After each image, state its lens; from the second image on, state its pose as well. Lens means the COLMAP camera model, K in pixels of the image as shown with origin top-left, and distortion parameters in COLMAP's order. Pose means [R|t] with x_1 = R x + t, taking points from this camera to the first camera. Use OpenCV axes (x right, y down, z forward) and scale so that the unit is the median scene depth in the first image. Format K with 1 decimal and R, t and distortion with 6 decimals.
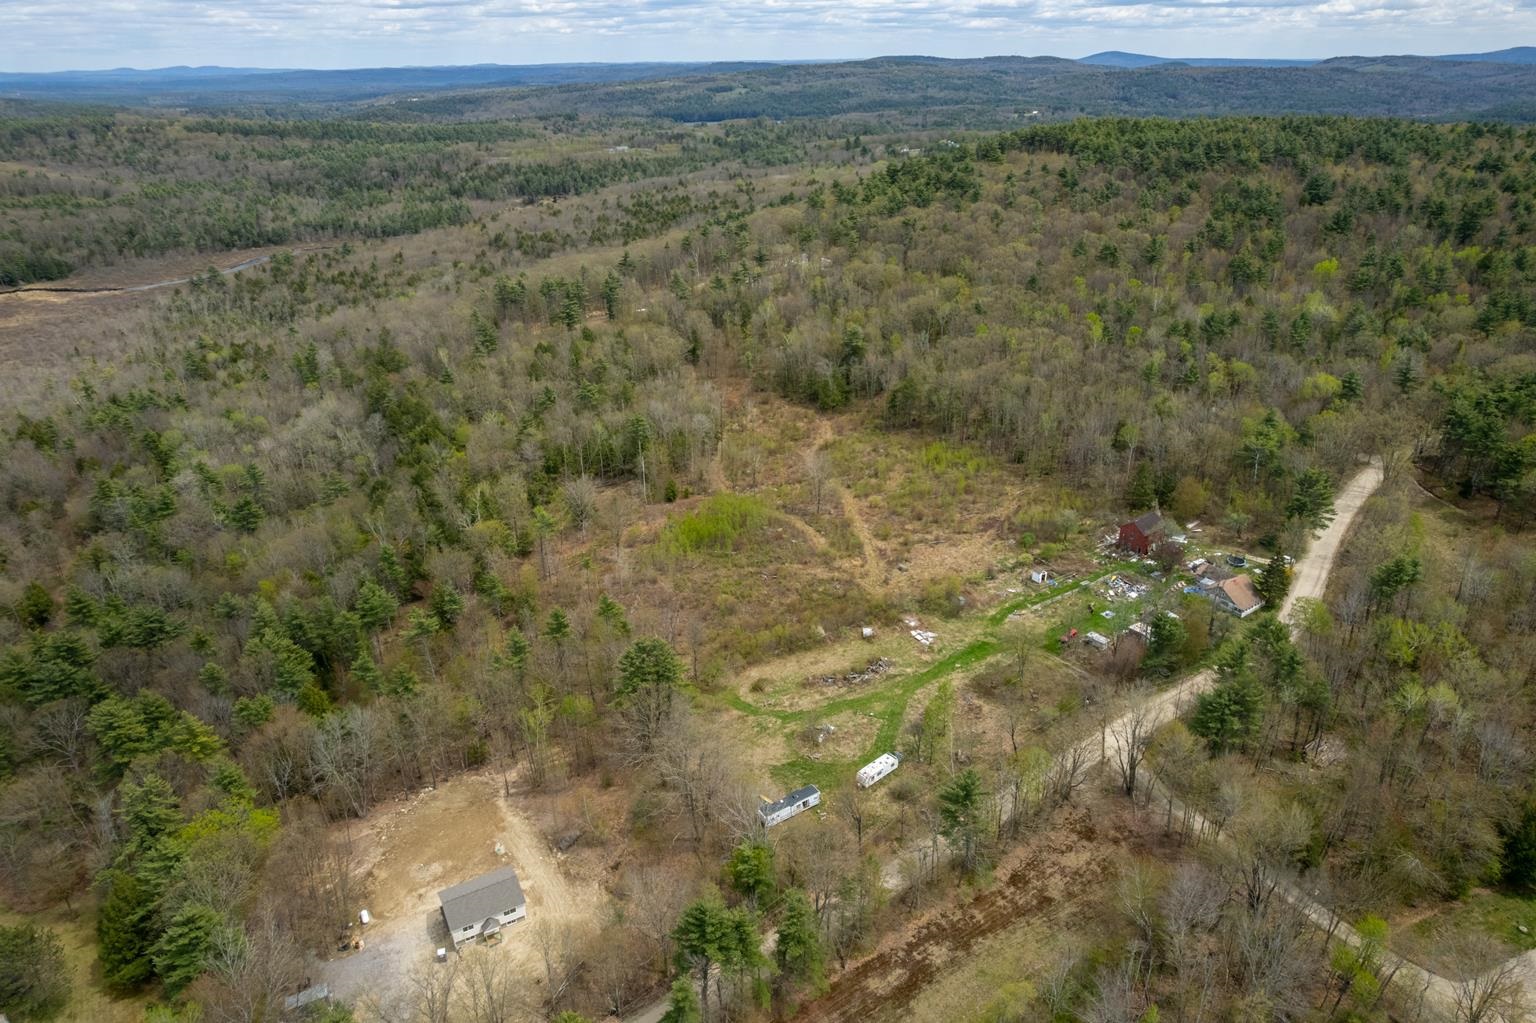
lens RADIAL K [[985.8, 0, 777.2], [0, 985.8, 501.3], [0, 0, 1]] dist [-0.071838, 0.068392]
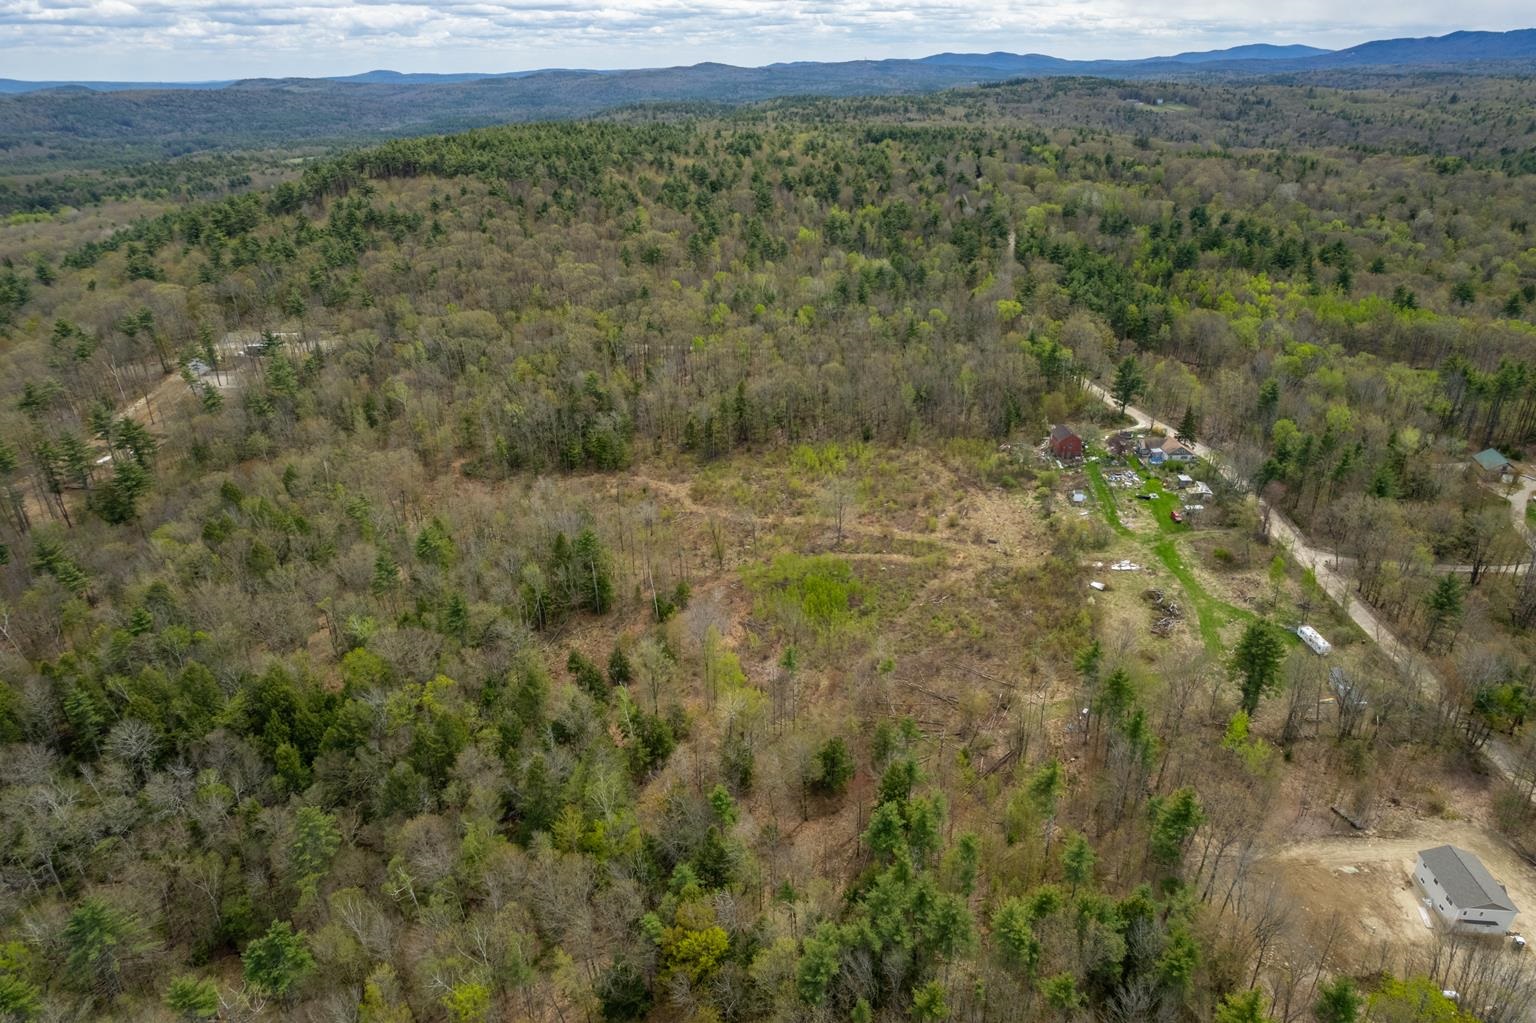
lens RADIAL K [[985.8, 0, 770.1], [0, 985.8, 511.7], [0, 0, 1]] dist [-0.071838, 0.068392]
pose [[0.560233, -0.346412, 0.752421, -0.782161], [0.354770, 0.921170, 0.159951, -0.212382], [-0.748517, 0.177327, 0.638966, 0.489804]]
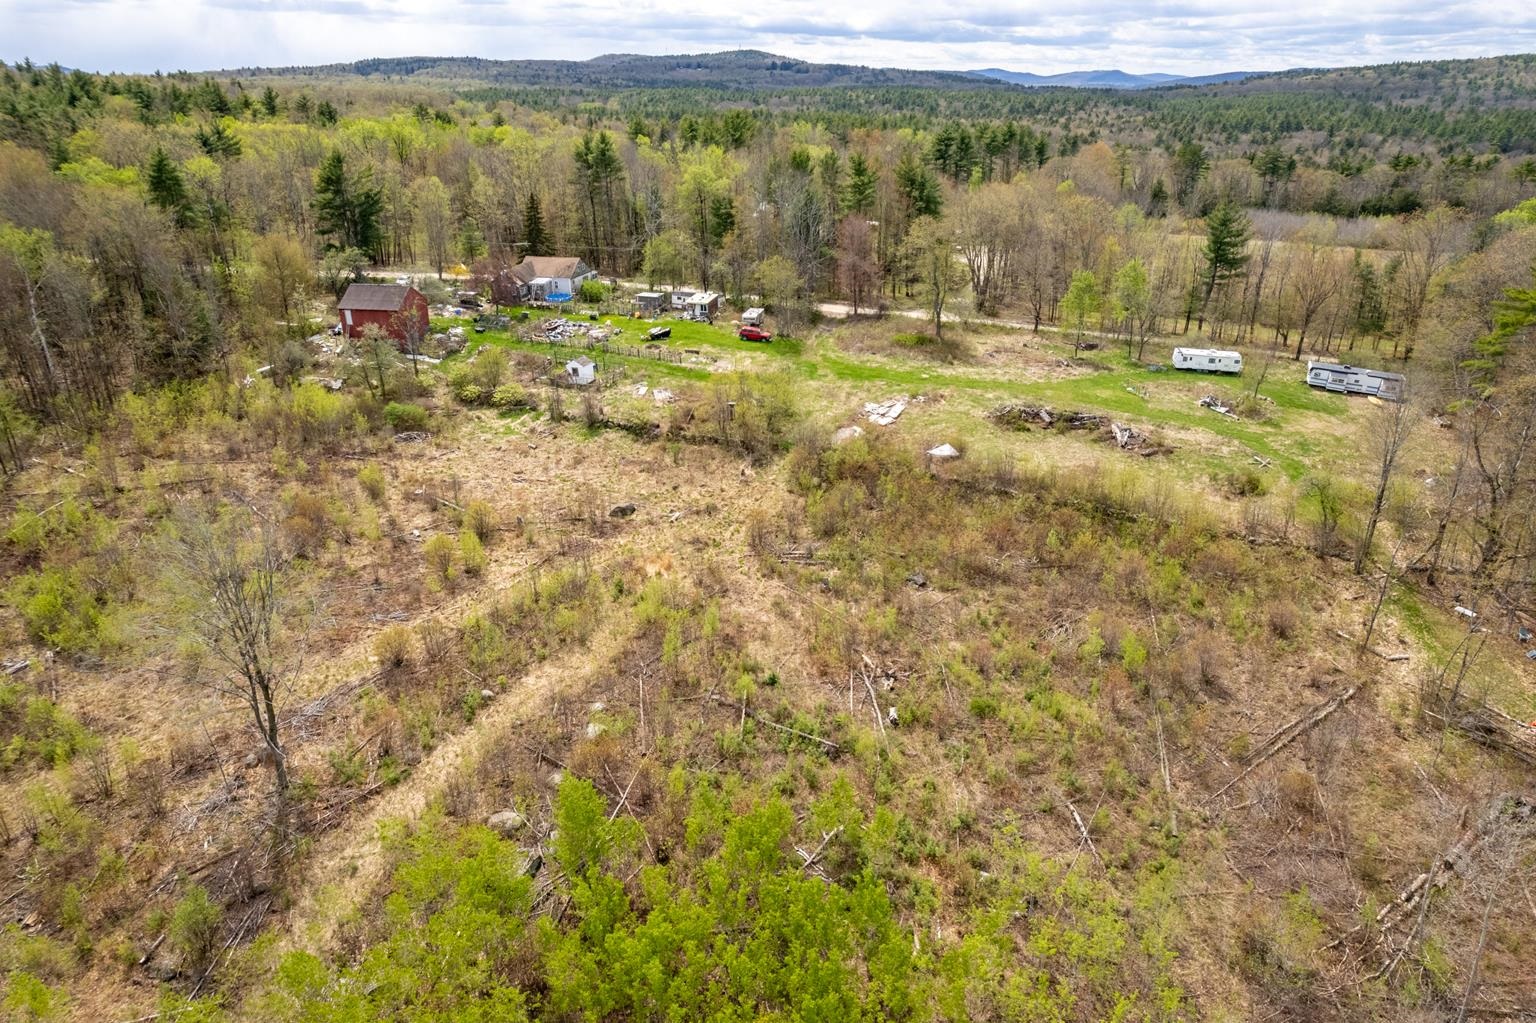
lens RADIAL K [[985.8, 0, 776.6], [0, 985.8, 515.3], [0, 0, 1]] dist [-0.071838, 0.068392]
pose [[-0.629048, -0.301494, 0.716520, -0.177226], [0.342055, 0.720350, 0.603403, -0.135247], [-0.698067, 0.624658, -0.350007, 1.075993]]
